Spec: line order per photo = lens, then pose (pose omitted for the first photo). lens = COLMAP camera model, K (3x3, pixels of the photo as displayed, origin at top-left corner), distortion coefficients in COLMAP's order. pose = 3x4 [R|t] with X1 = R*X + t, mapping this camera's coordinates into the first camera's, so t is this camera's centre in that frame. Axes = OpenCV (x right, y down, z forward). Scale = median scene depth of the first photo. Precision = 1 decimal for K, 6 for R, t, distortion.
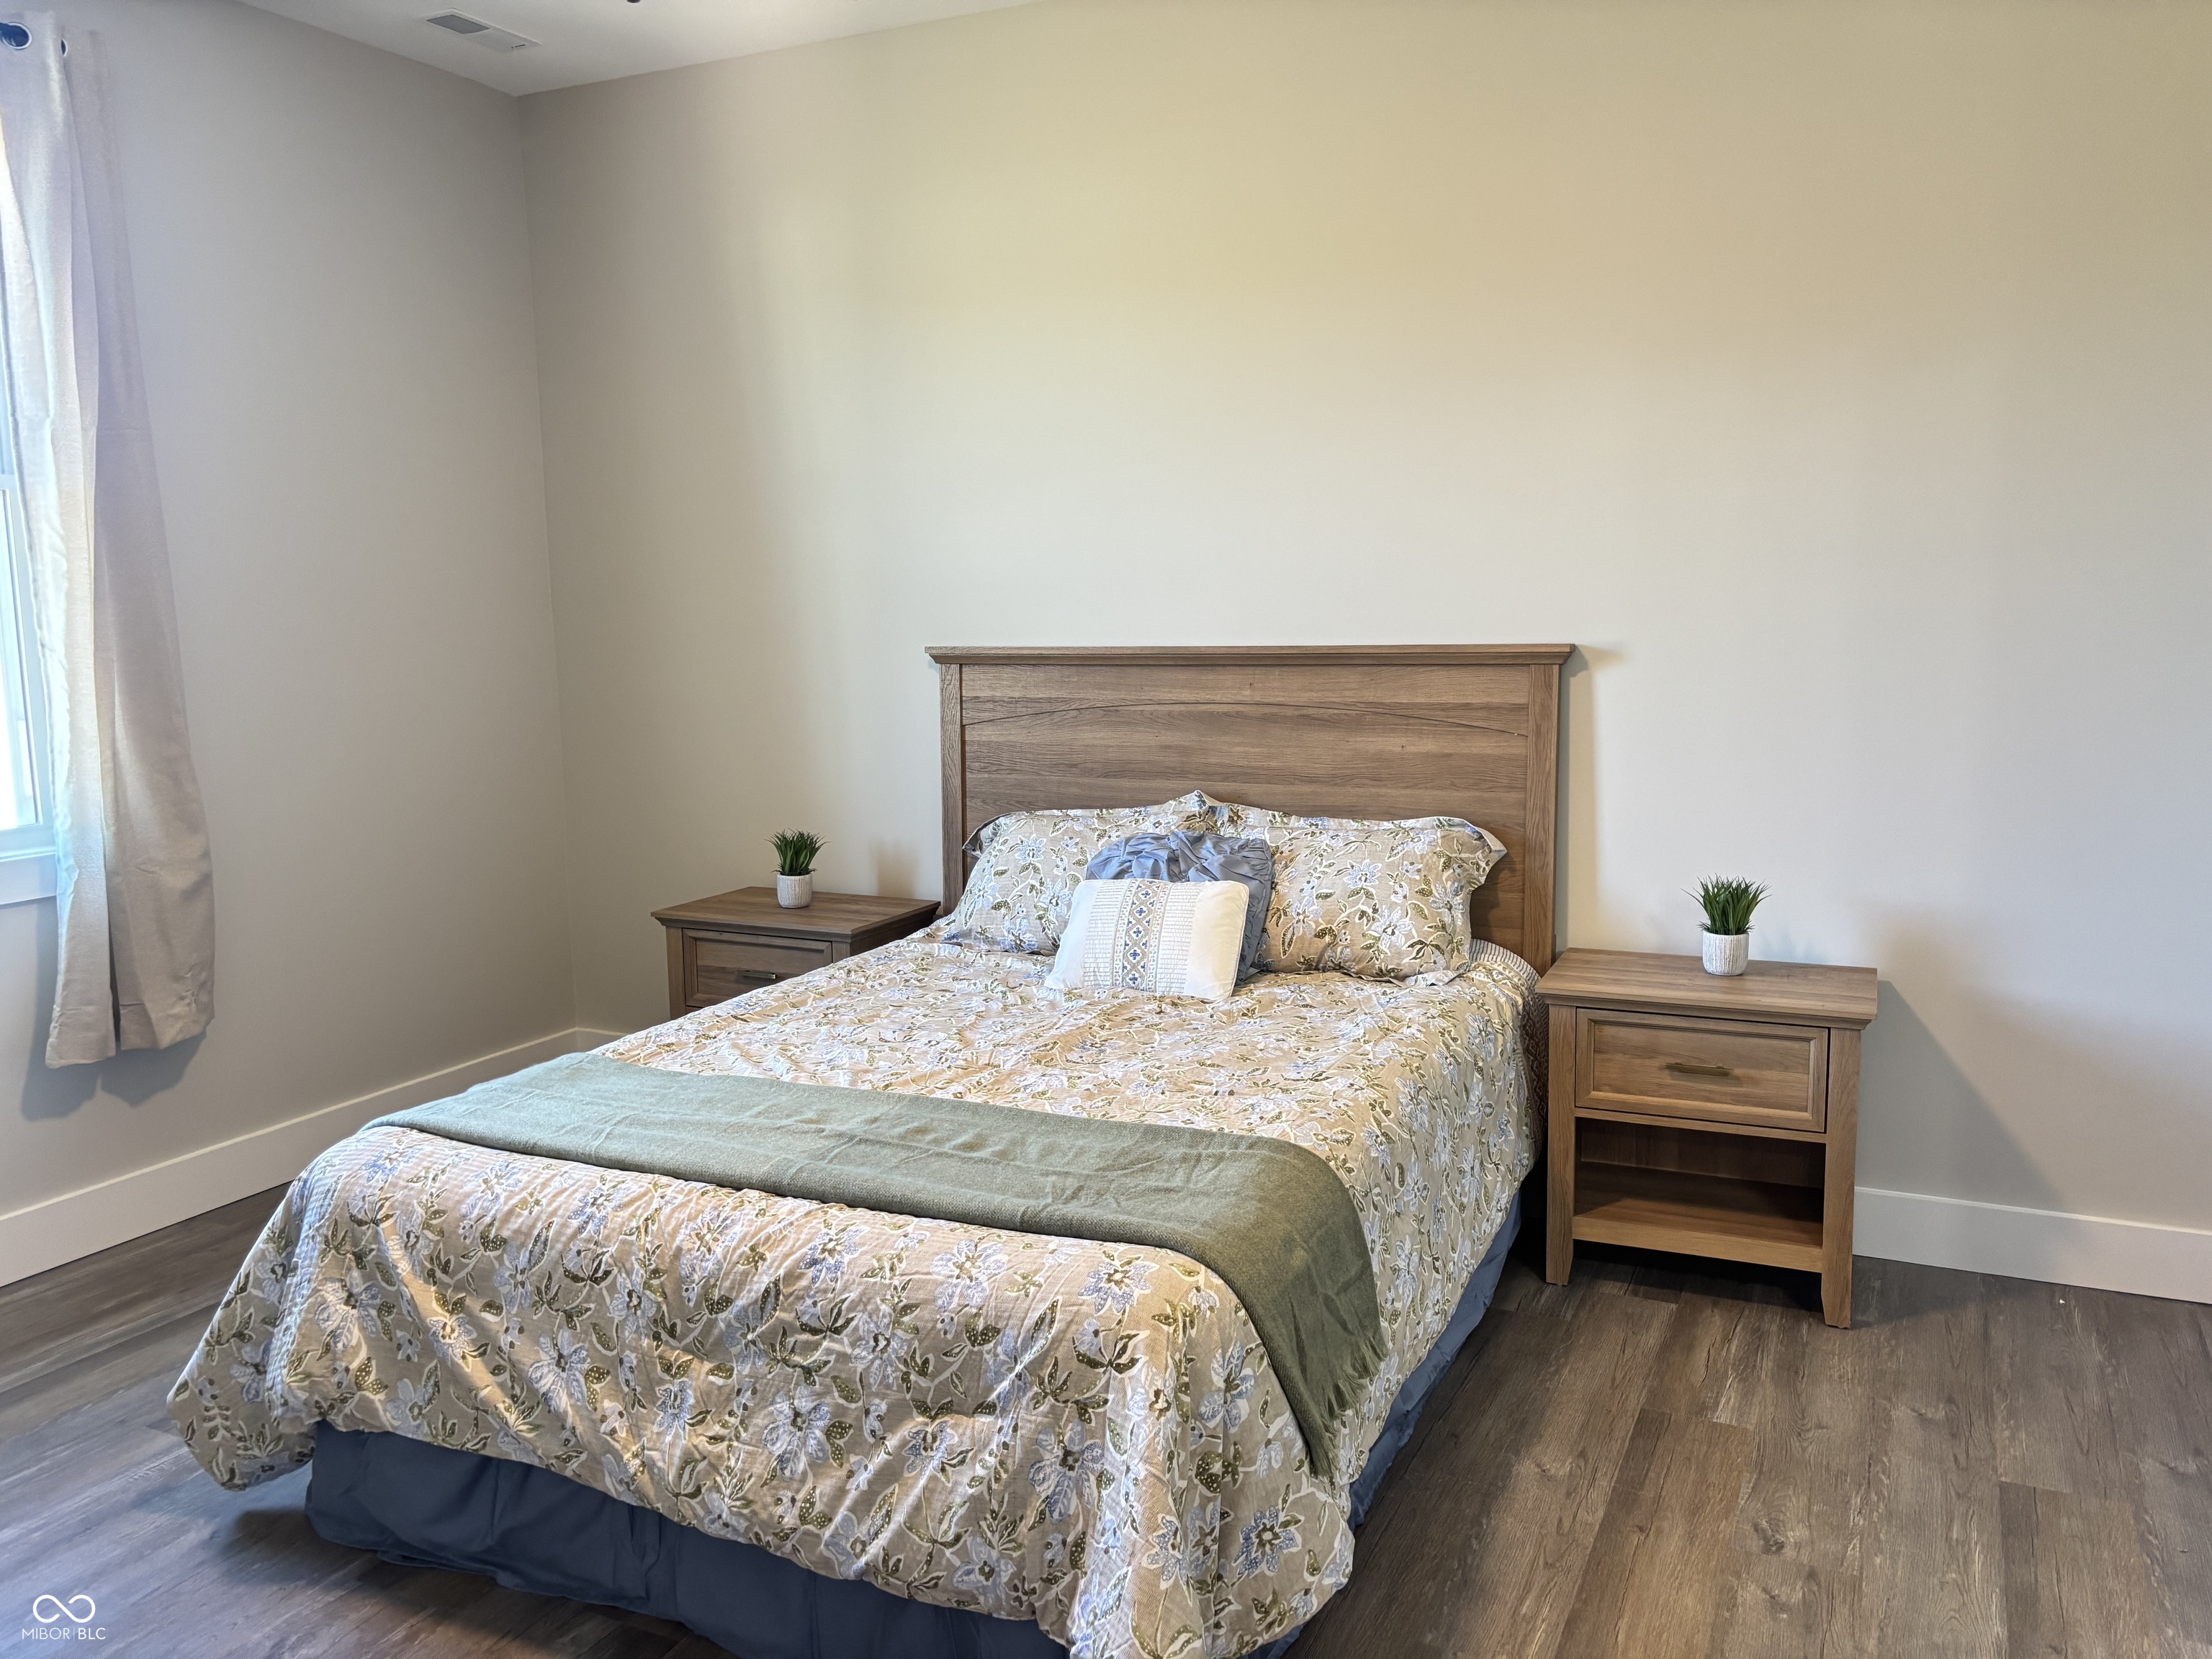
lens RADIAL K [[1688.3, 0, 1105.5], [0, 1688.3, 829.6], [0, 0, 1]] dist [0.037120, -0.040968]
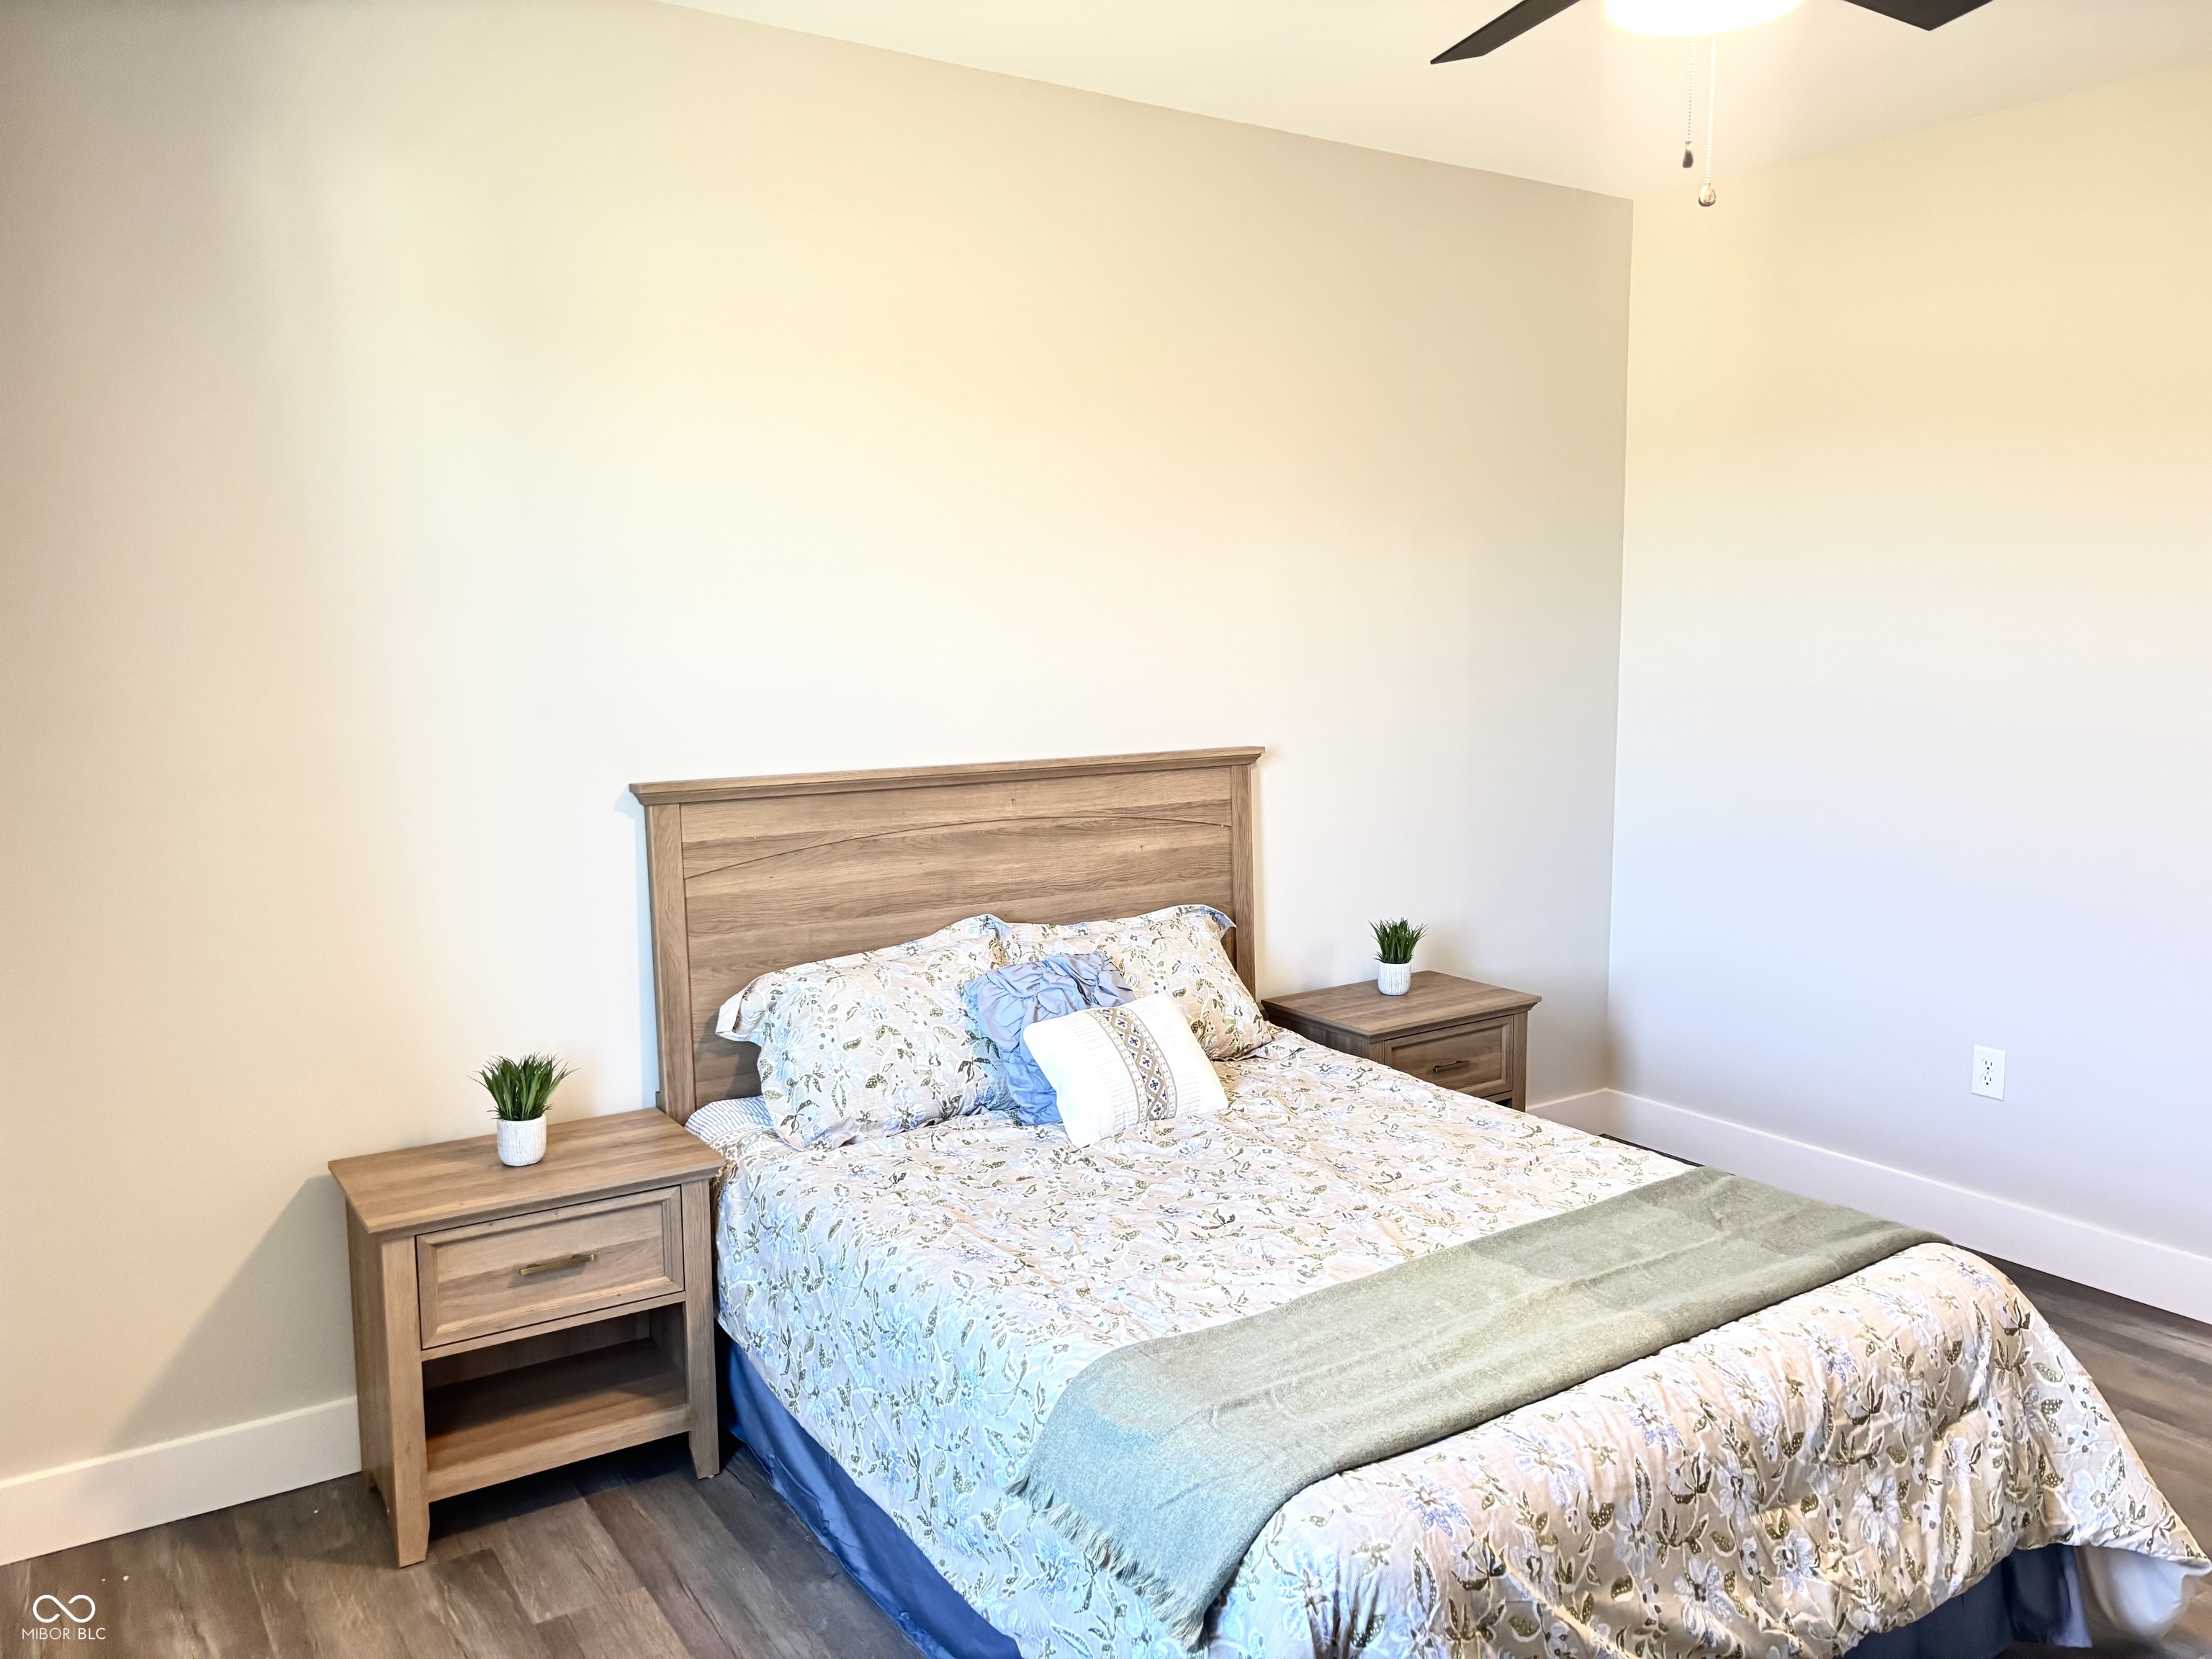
lens RADIAL K [[1688.3, 0, 1171.4], [0, 1688.3, 765.5], [0, 0, 1]] dist [0.037120, -0.040968]
pose [[0.487435, -0.063661, 0.870835, -0.777405], [0.112354, 0.993620, 0.009748, -0.112776], [-0.865900, 0.093090, 0.491478, 0.465631]]
